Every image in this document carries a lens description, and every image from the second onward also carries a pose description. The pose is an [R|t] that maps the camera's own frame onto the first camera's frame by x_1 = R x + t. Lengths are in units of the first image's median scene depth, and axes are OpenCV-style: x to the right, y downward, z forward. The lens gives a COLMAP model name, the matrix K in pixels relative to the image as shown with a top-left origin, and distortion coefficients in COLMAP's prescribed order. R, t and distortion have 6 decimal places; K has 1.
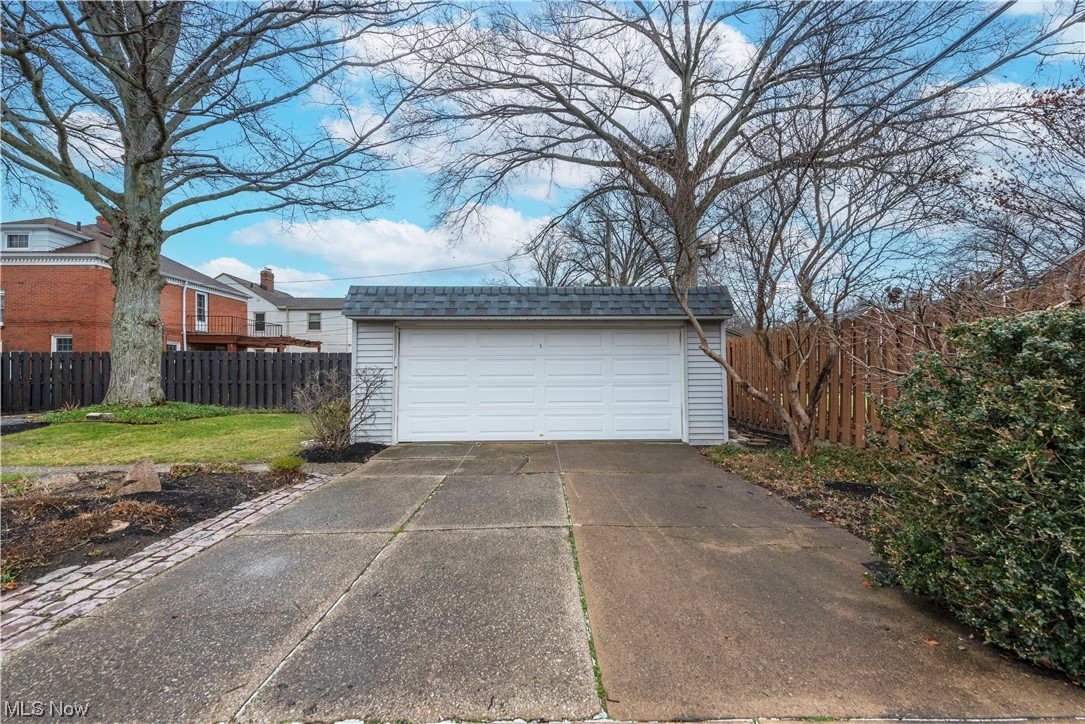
lens RADIAL K [[436.8, 0, 534.5], [0, 436.8, 365.3], [0, 0, 1]] dist [0.010088, -0.001105]
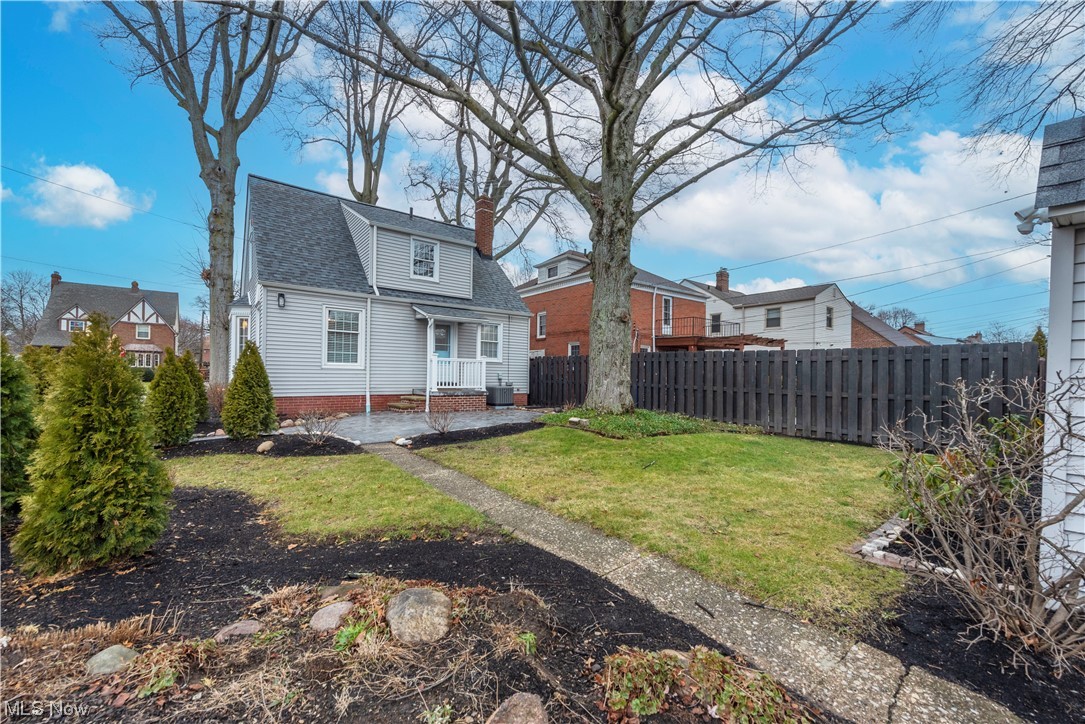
lens RADIAL K [[436.8, 0, 545.5], [0, 436.8, 377.9], [0, 0, 1]] dist [0.010088, -0.001105]
pose [[0.608338, 0.021569, -0.793385, -0.200002], [-0.003175, 0.999689, 0.024743, -0.000094], [0.793672, -0.012534, 0.608217, 0.257202]]
